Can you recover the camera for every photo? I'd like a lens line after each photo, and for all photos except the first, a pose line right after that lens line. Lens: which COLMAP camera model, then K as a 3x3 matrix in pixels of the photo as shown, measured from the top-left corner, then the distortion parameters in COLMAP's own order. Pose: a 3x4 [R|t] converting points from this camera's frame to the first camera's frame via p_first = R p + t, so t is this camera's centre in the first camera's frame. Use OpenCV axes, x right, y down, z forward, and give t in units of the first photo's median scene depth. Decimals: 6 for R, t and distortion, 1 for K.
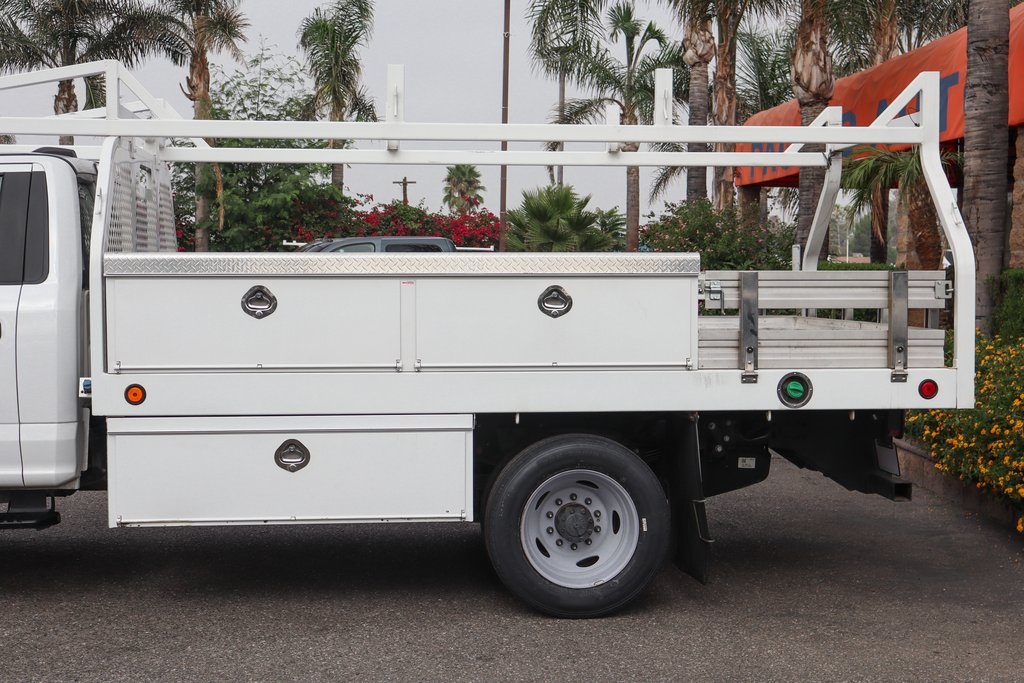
lens RADIAL K [[1552.4, 0, 512.0], [0, 1552.4, 341.5], [0, 0, 1]] dist [-0.019115, -0.019044]
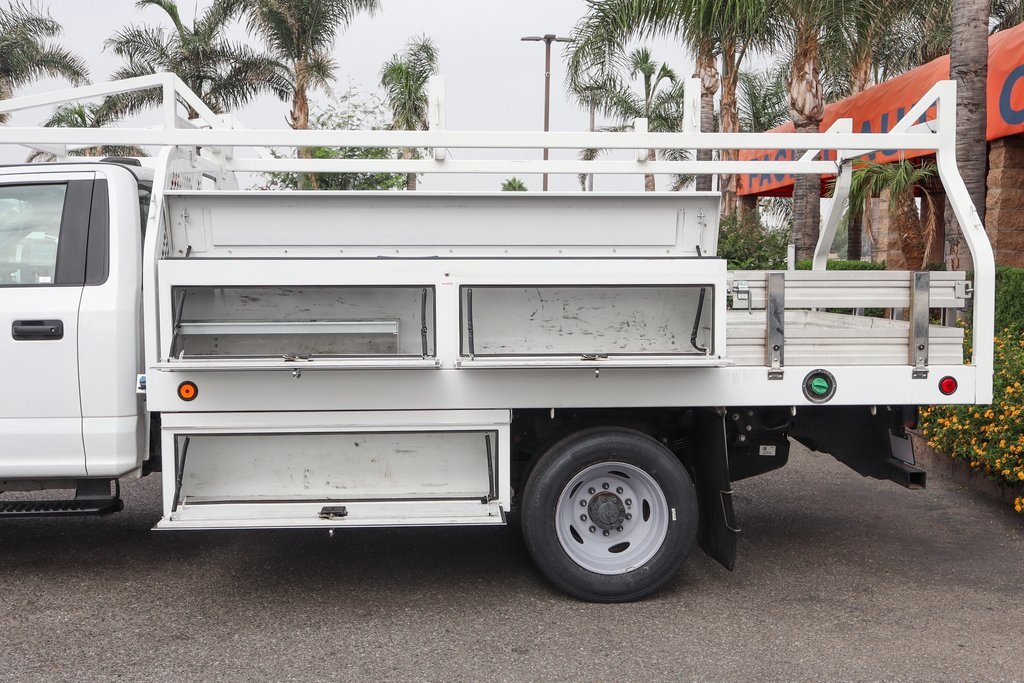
lens RADIAL K [[1132.2, 0, 512.0], [0, 1132.2, 341.5], [0, 0, 1]] dist [-0.031893, -0.019965]
pose [[0.999317, 0.000627, -0.036947, 0.004039], [0.000260, 0.999712, 0.024004, -0.015632], [0.036951, -0.023997, 0.999029, 0.217702]]
